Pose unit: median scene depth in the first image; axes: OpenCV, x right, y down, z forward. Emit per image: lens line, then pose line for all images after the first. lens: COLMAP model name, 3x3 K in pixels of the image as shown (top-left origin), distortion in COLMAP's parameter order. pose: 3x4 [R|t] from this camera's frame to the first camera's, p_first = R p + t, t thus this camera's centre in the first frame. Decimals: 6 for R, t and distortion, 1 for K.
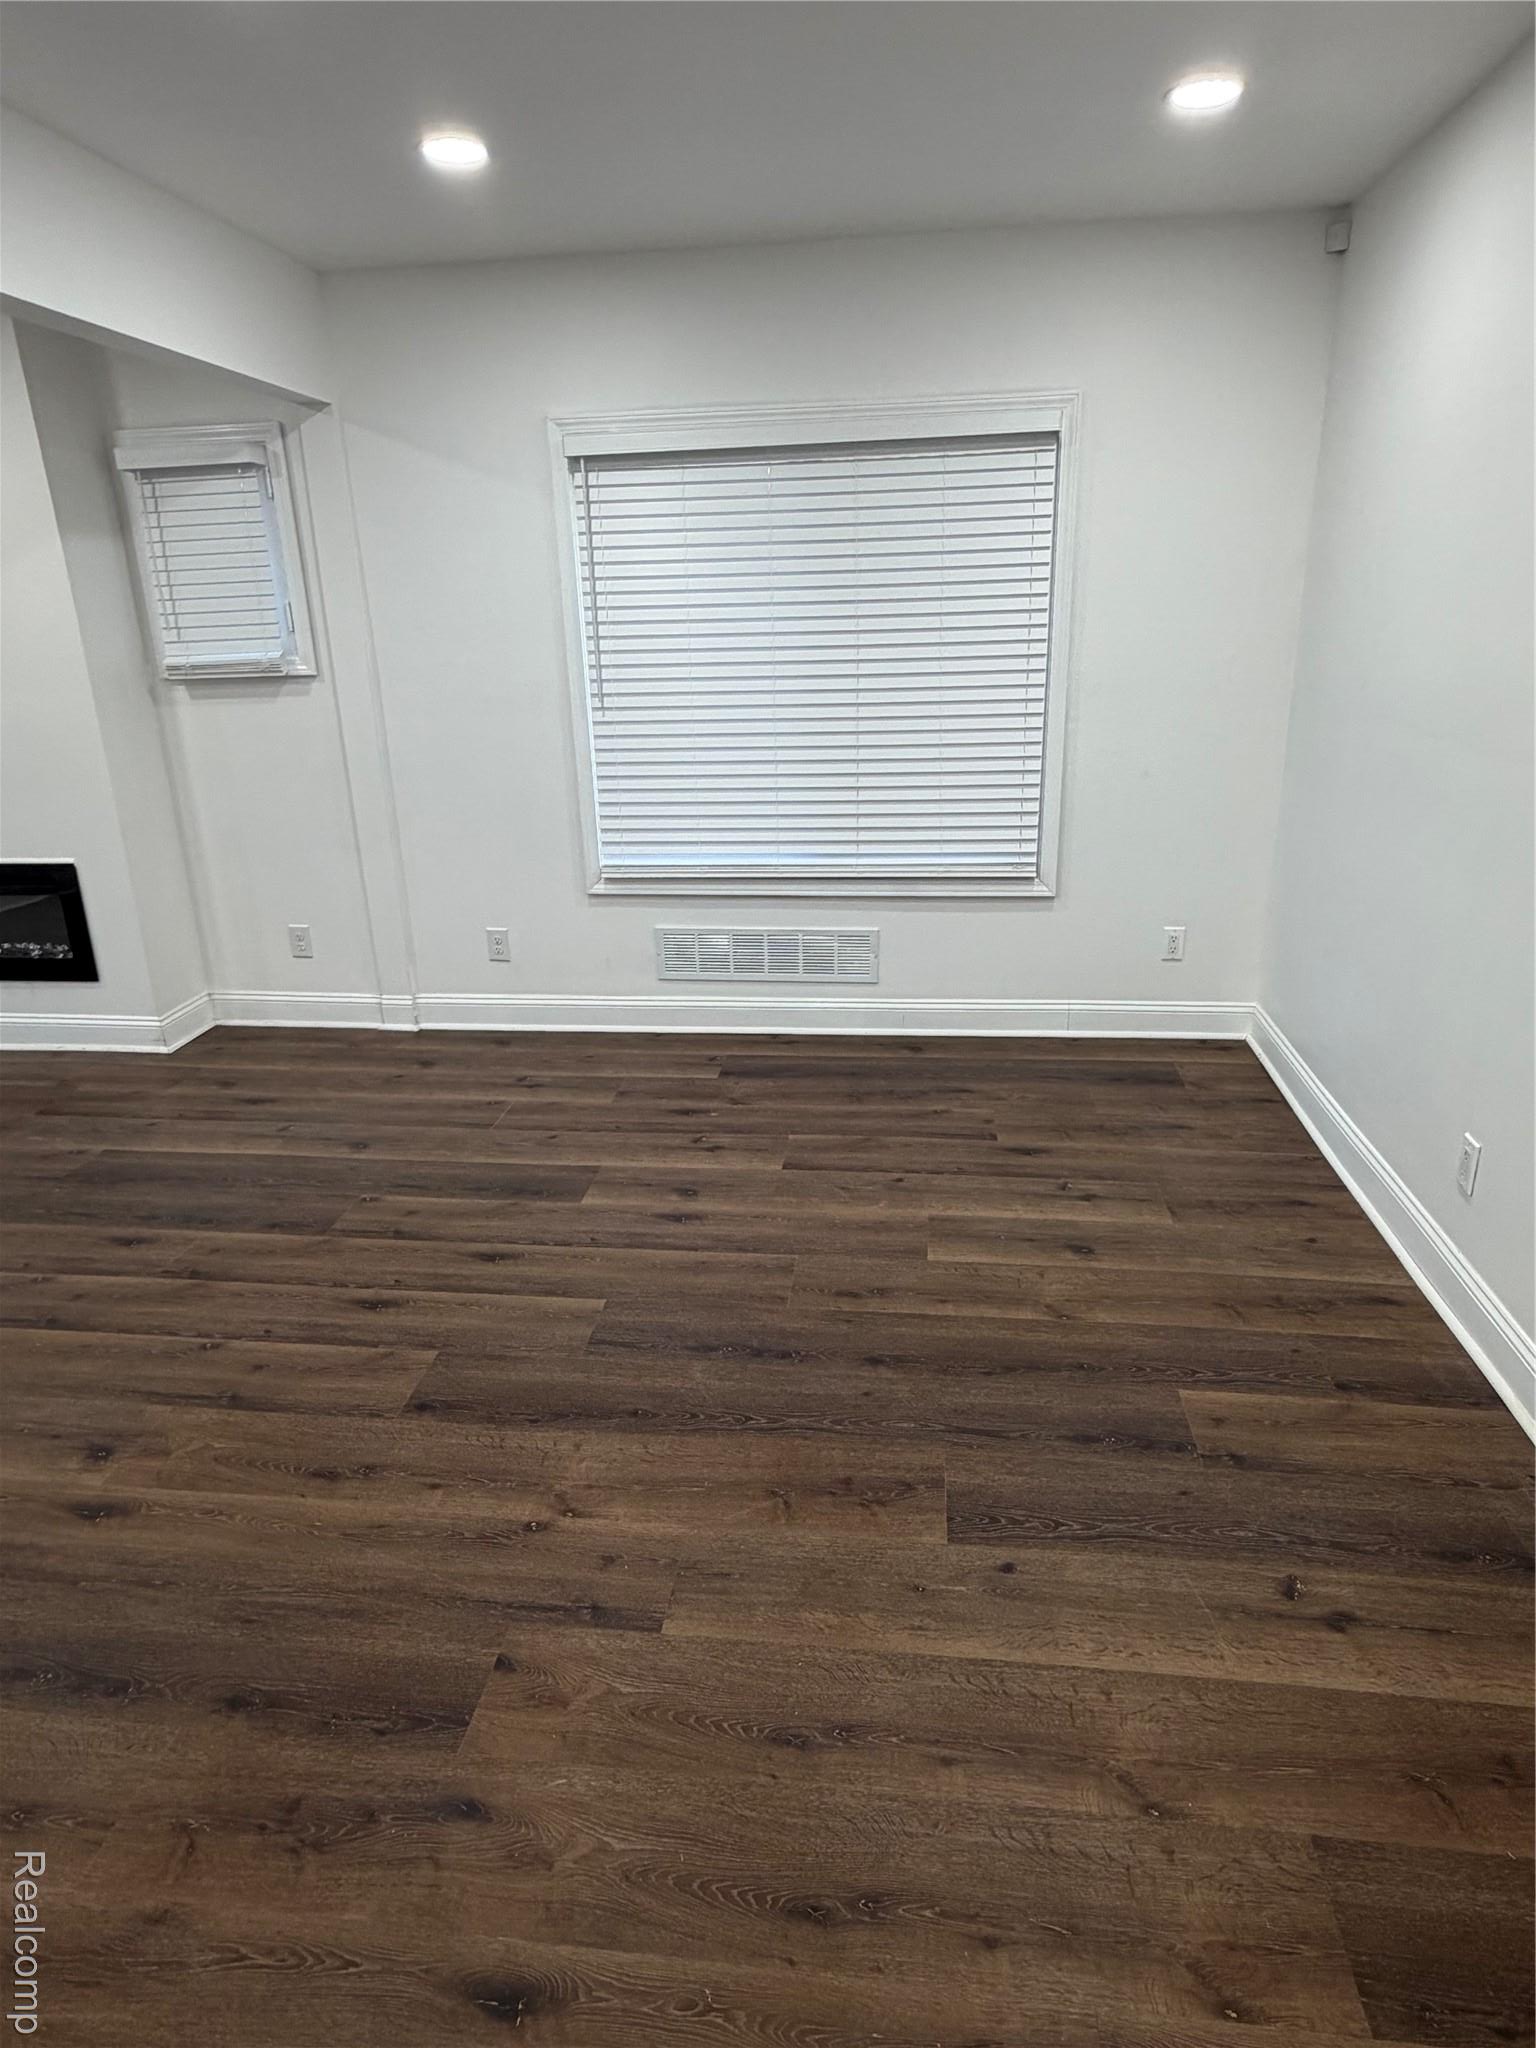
lens RADIAL K [[1187.5, 0, 763.8], [0, 1187.5, 1032.6], [0, 0, 1]] dist [-0.001079, 0.002928]
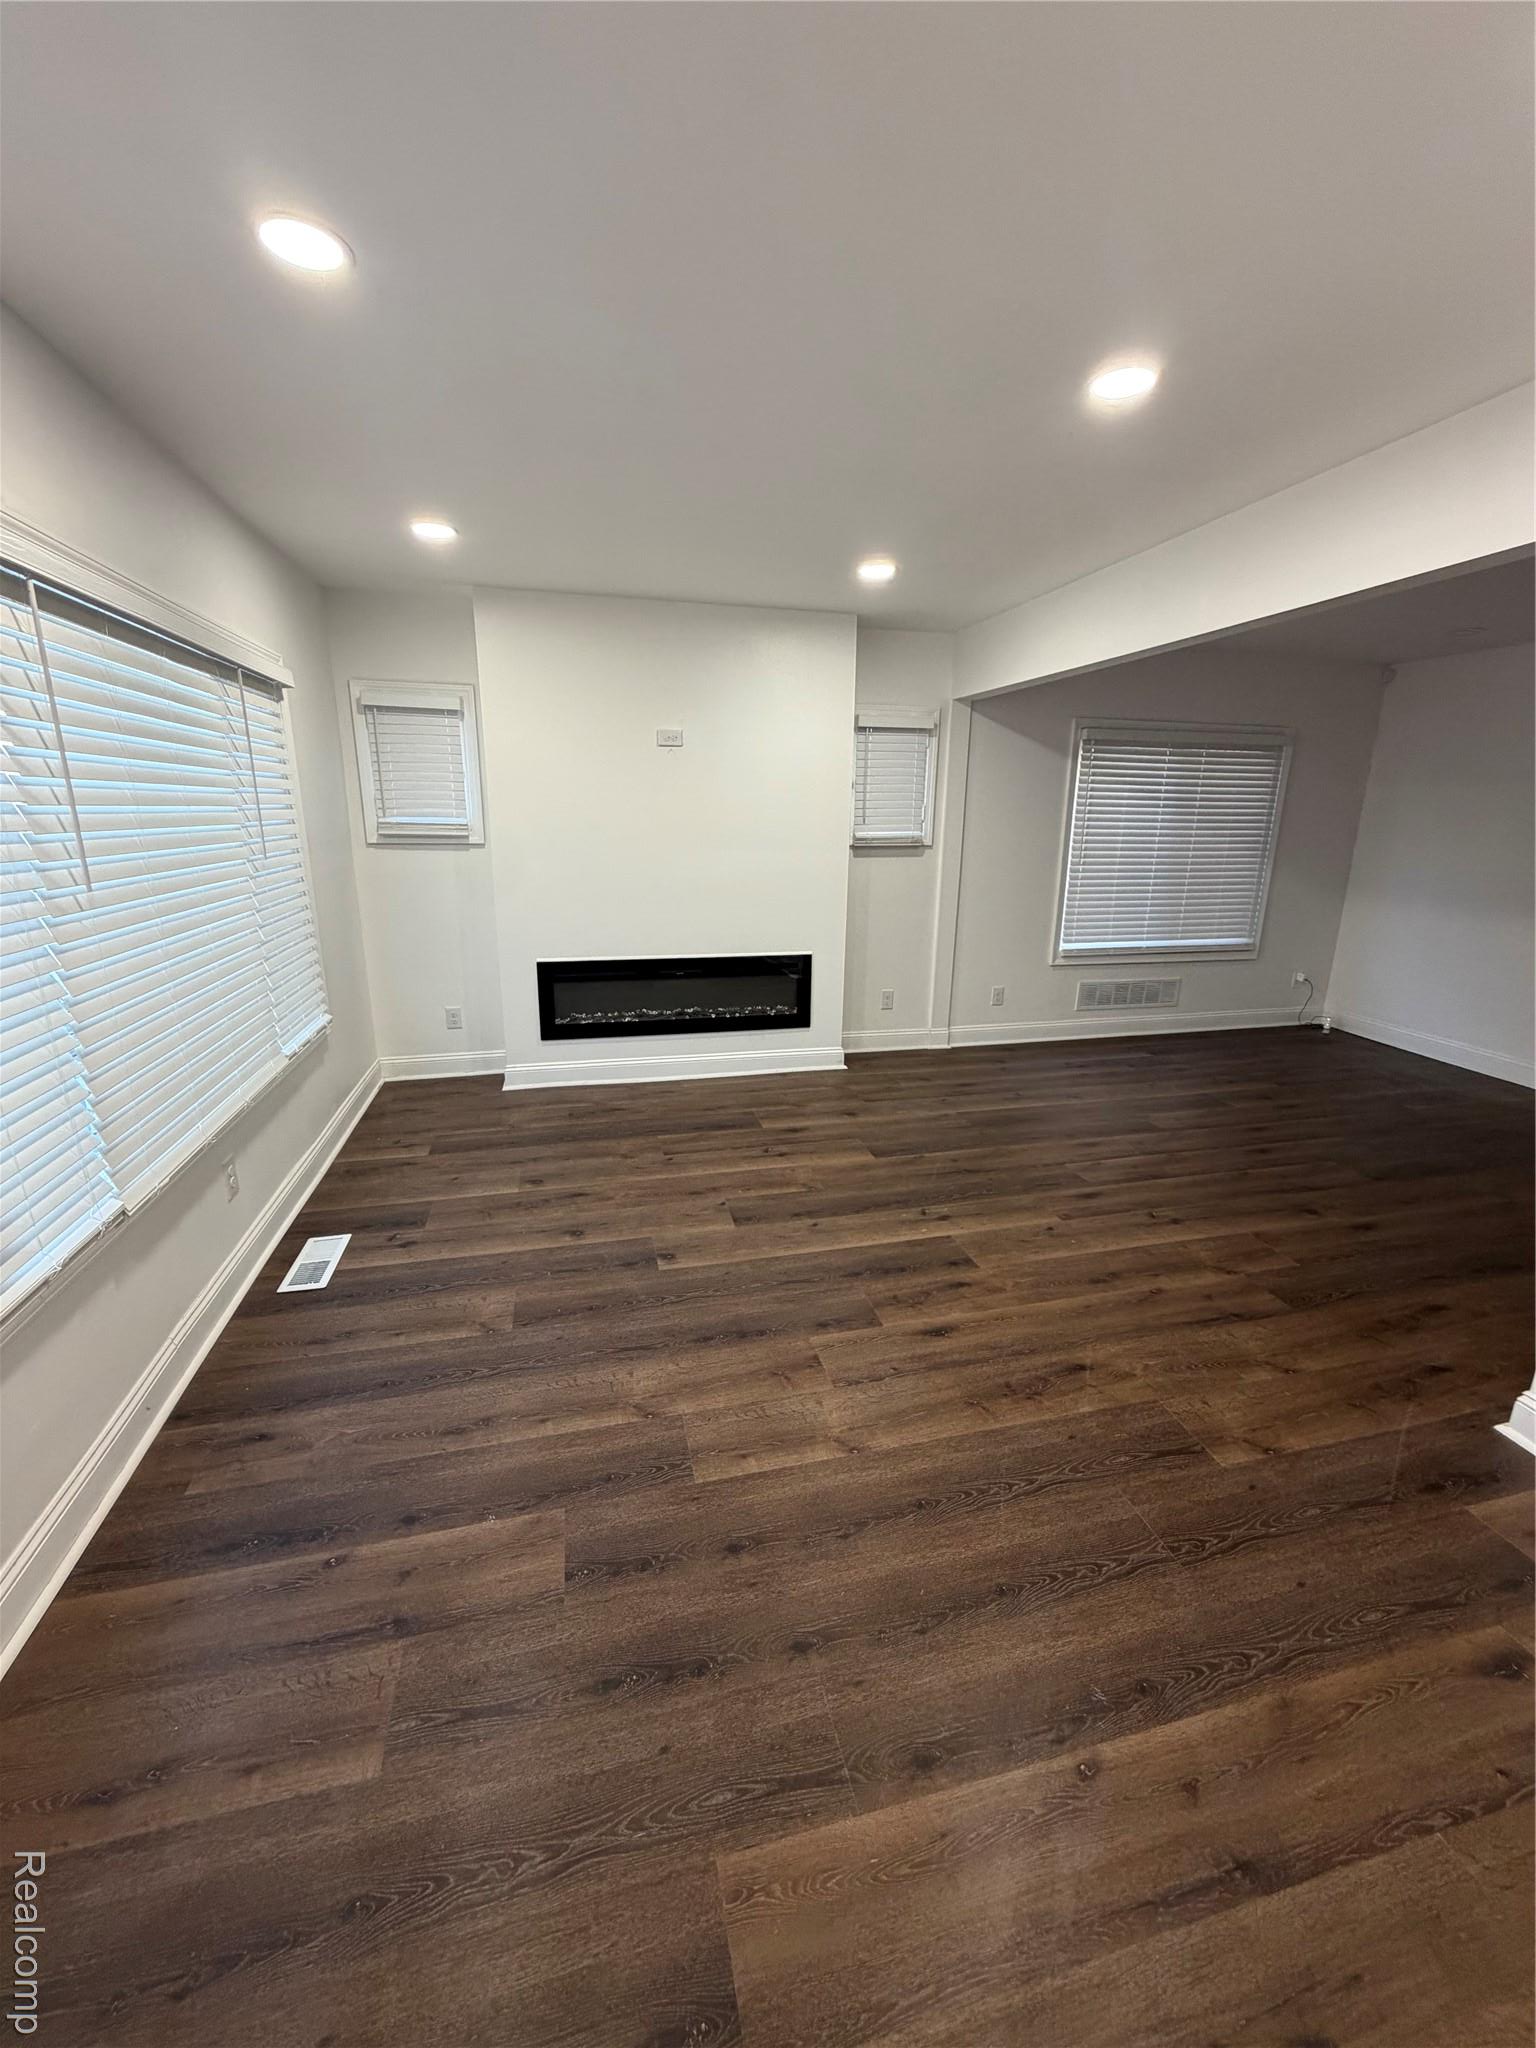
lens RADIAL K [[811.7, 0, 767.1], [0, 811.7, 1019.1], [0, 0, 1]] dist [0.000007, -0.000017]
pose [[0.933505, -0.050838, 0.354942, -1.279937], [0.083042, 0.993637, -0.076086, 0.032321], [-0.348816, 0.100502, 0.931787, -0.015595]]
